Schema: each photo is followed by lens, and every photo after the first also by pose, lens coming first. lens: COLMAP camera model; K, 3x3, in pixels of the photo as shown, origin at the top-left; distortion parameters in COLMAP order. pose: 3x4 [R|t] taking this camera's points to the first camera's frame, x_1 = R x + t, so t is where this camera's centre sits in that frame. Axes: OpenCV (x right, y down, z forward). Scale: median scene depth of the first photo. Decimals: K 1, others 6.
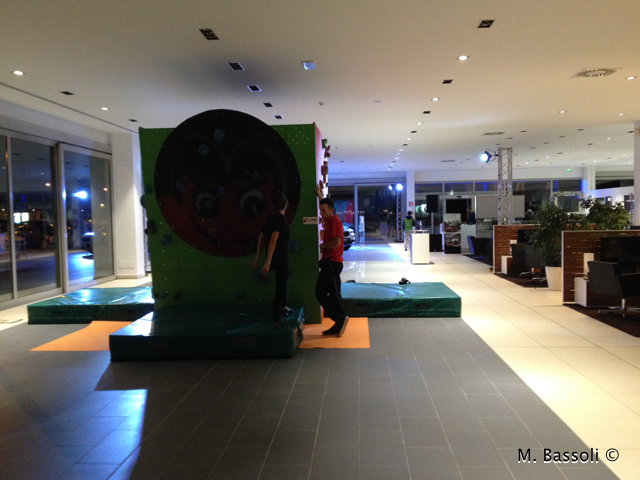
lens RADIAL K [[598.3, 0, 321.7], [0, 598.3, 242.4], [0, 0, 1]] dist [0.132281, -0.289585]
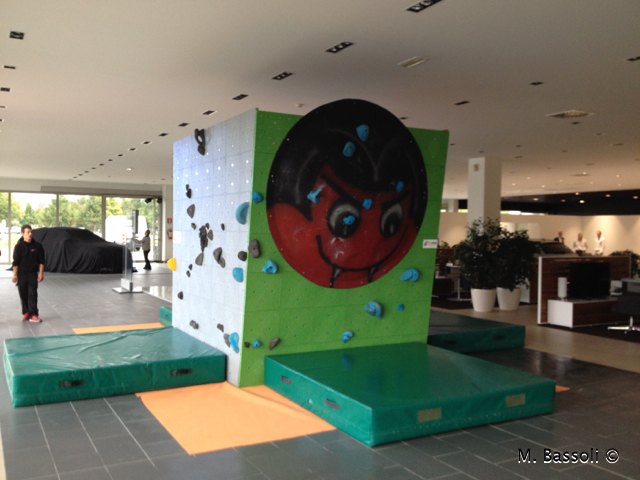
lens RADIAL K [[598.3, 0, 321.7], [0, 598.3, 242.4], [0, 0, 1]] dist [0.132281, -0.289585]
pose [[0.835813, 0.020196, 0.548642, -0.618836], [-0.004298, 0.999533, -0.030246, -0.012040], [-0.548997, 0.022922, 0.835510, 0.372351]]
